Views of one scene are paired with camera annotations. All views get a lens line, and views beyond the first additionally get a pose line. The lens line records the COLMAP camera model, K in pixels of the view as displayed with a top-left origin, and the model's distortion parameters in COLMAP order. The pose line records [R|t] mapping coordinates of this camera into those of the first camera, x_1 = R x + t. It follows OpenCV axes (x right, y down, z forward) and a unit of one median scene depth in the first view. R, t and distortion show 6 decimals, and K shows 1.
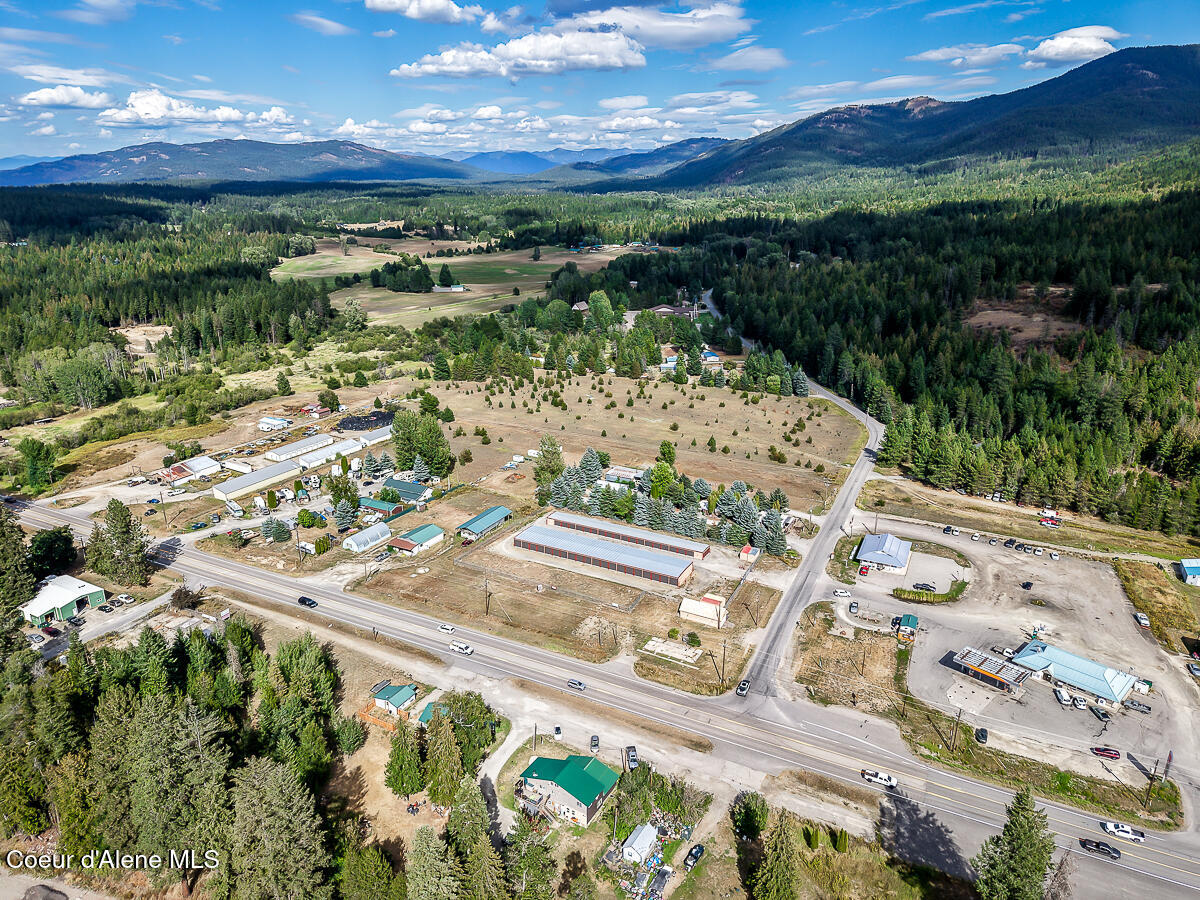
lens RADIAL K [[795.9, 0, 600.0], [0, 795.9, 450.0], [0, 0, 1]] dist [0.039541, -0.038862]
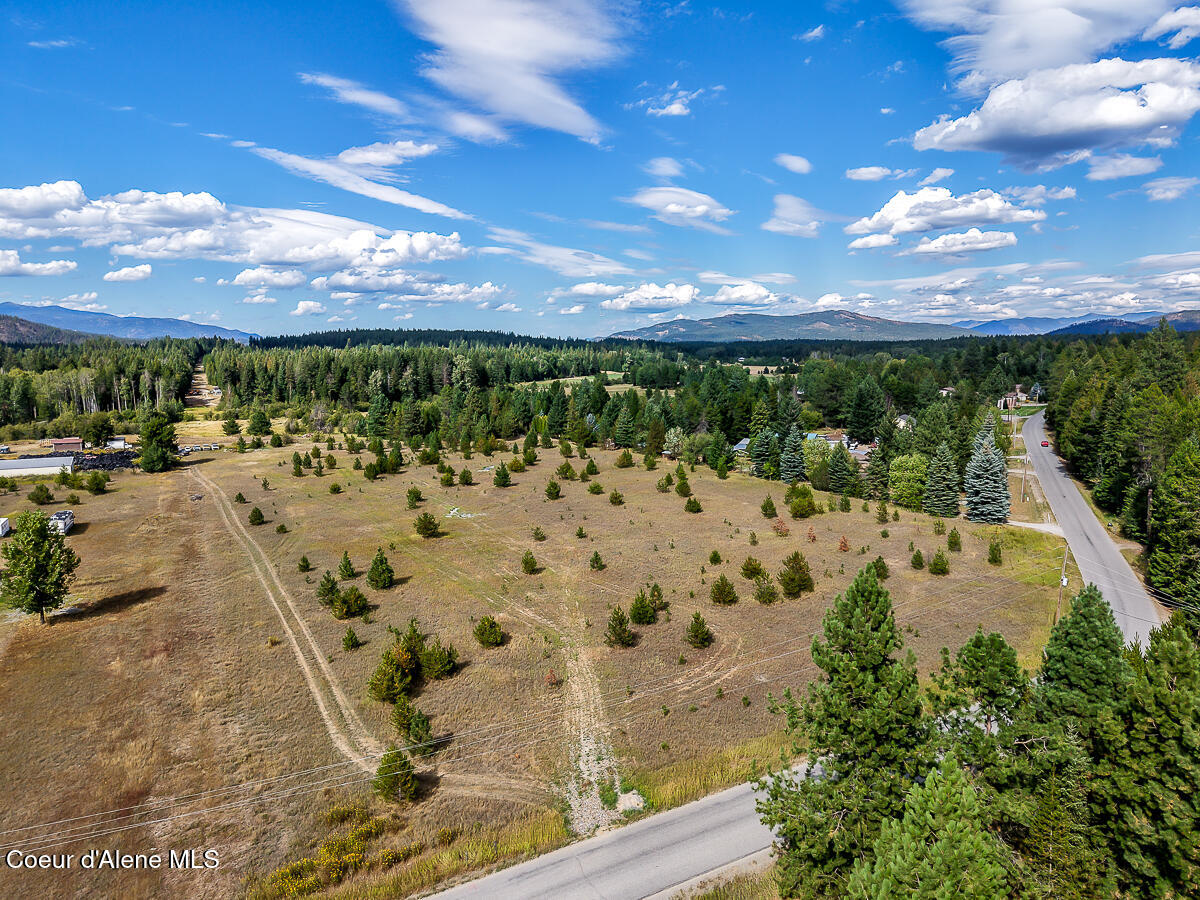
lens RADIAL K [[795.9, 0, 600.0], [0, 795.9, 450.0], [0, 0, 1]] dist [0.039541, -0.038862]
pose [[0.827094, 0.061065, -0.558737, 0.445169], [-0.172802, 0.973561, -0.149395, -0.029845], [0.534842, 0.220115, 0.815778, 0.948660]]
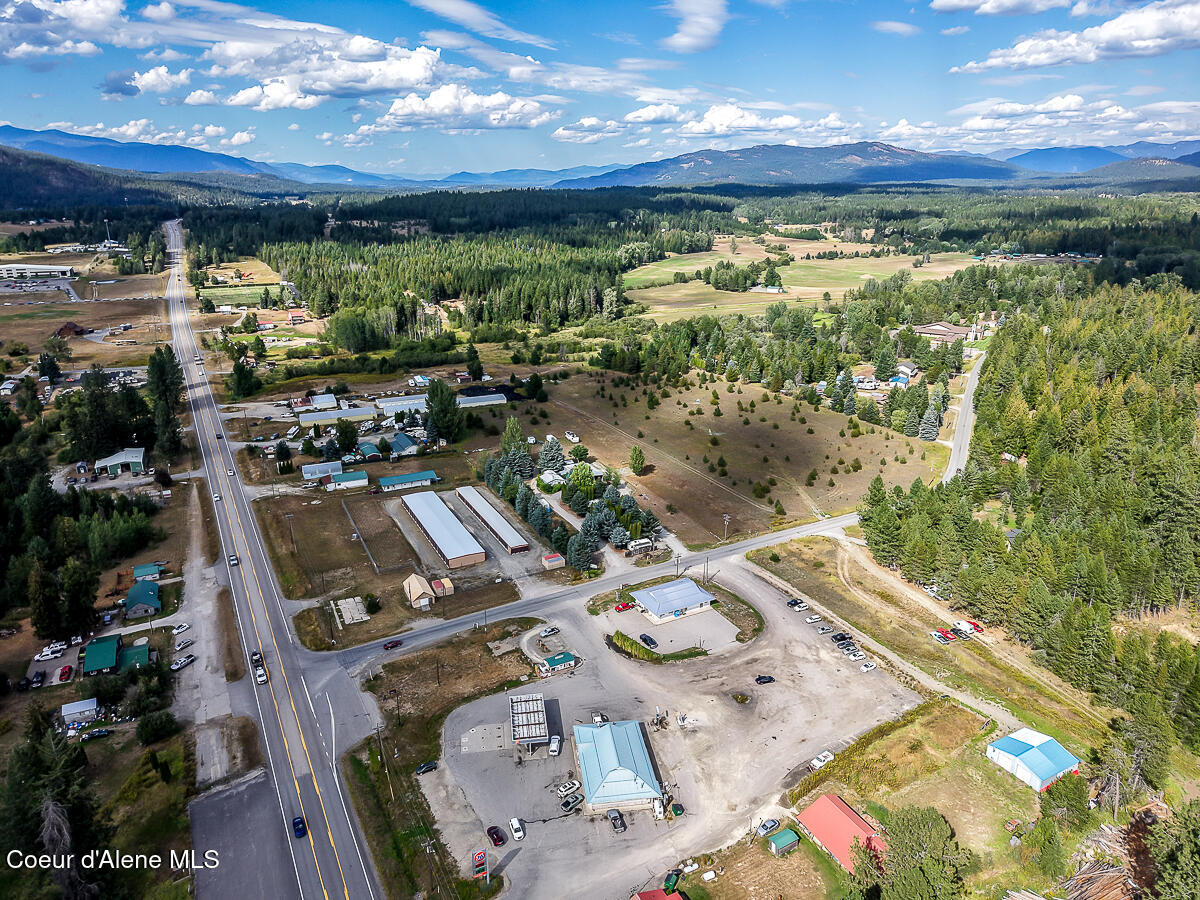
lens RADIAL K [[817.1, 0, 598.8], [0, 817.1, 392.3], [0, 0, 1]] dist [0.049786, -0.039253]
pose [[0.816141, 0.142525, -0.560000, 0.653693], [-0.183386, 0.982892, -0.017111, -0.056659], [0.547981, 0.116662, 0.828316, 0.150265]]
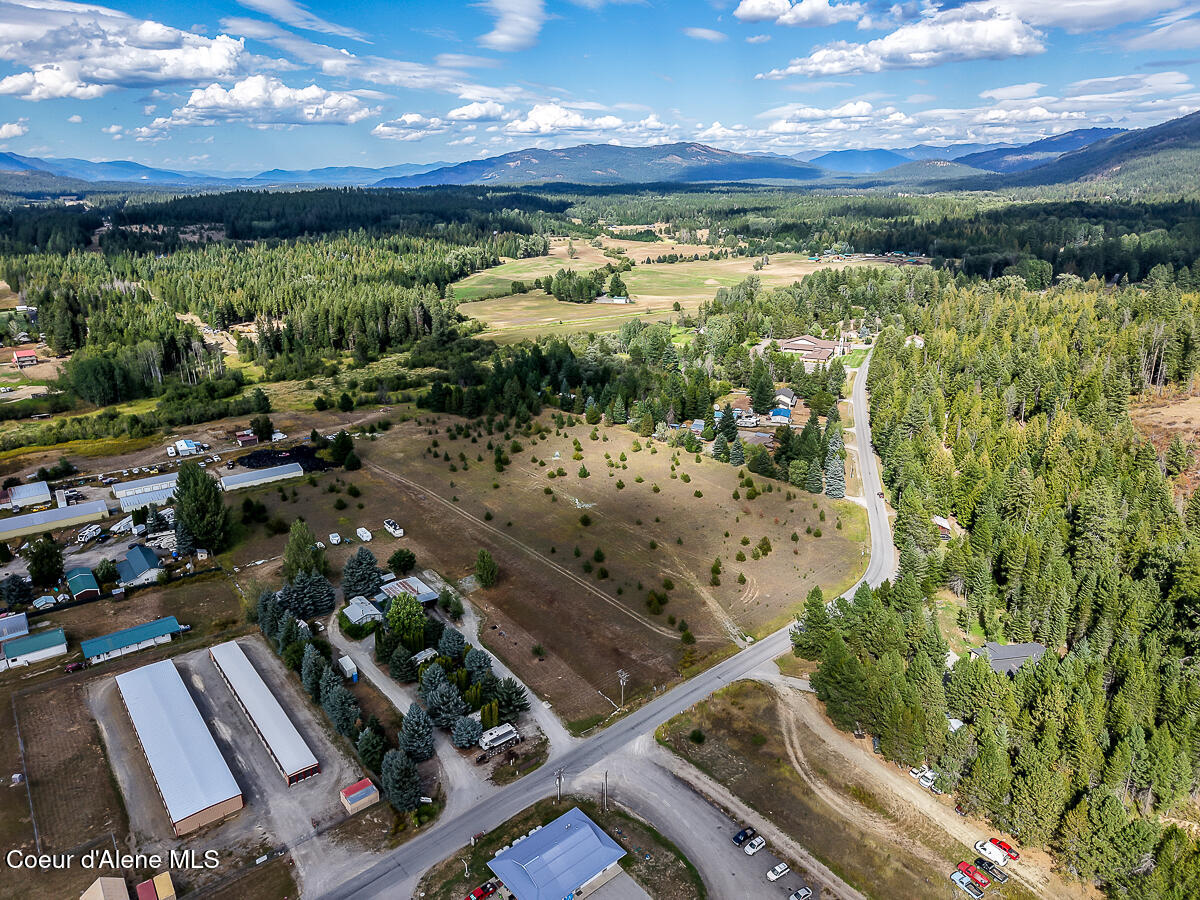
lens RADIAL K [[817.1, 0, 598.8], [0, 817.1, 392.3], [0, 0, 1]] dist [0.049786, -0.039253]
pose [[0.915663, 0.099195, -0.389516, 0.489478], [-0.126923, 0.990844, -0.046036, -0.143437], [0.381383, 0.091592, 0.919869, 0.391688]]
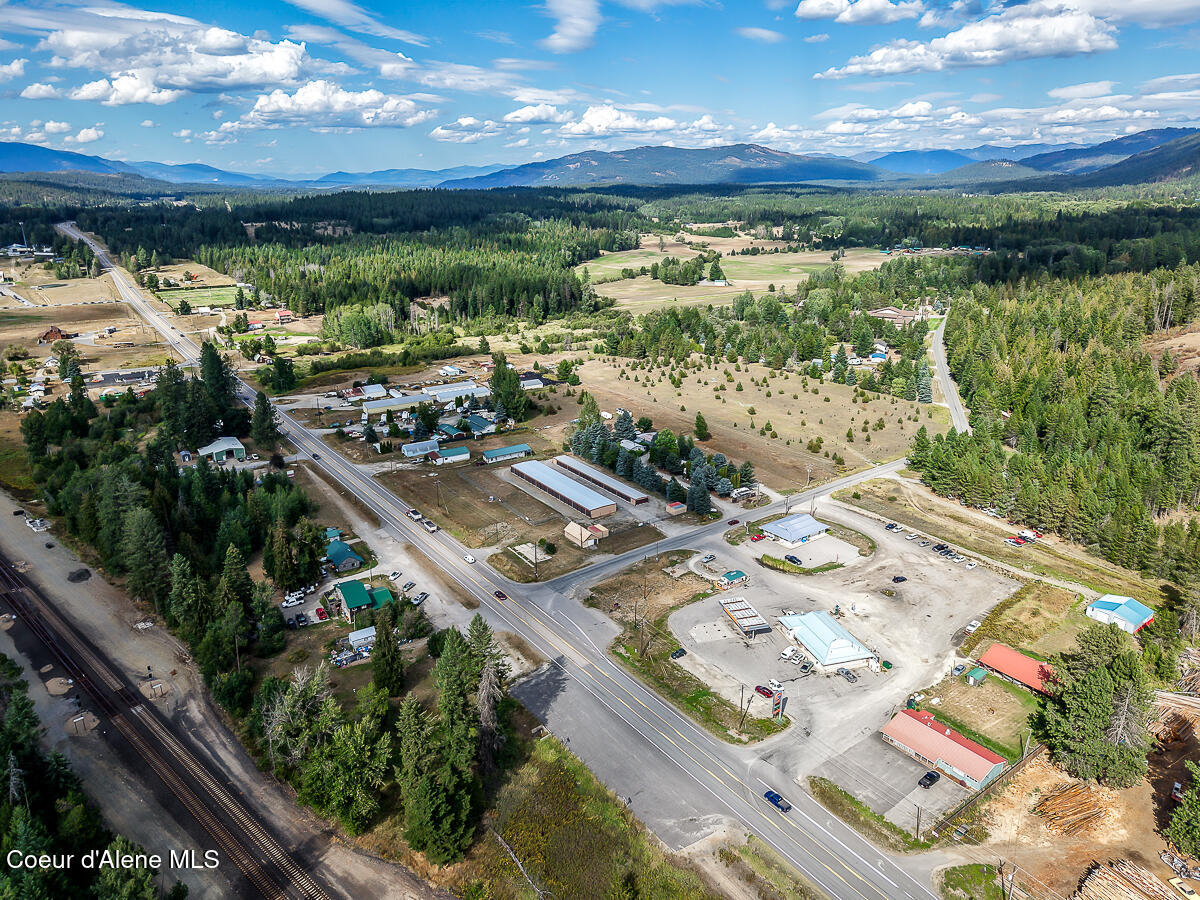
lens RADIAL K [[817.1, 0, 598.8], [0, 817.1, 392.3], [0, 0, 1]] dist [0.049786, -0.039253]
pose [[0.888711, 0.111633, -0.444670, 0.504129], [-0.144066, 0.988771, -0.039699, 0.024556], [0.435245, 0.099343, 0.894814, -0.095490]]
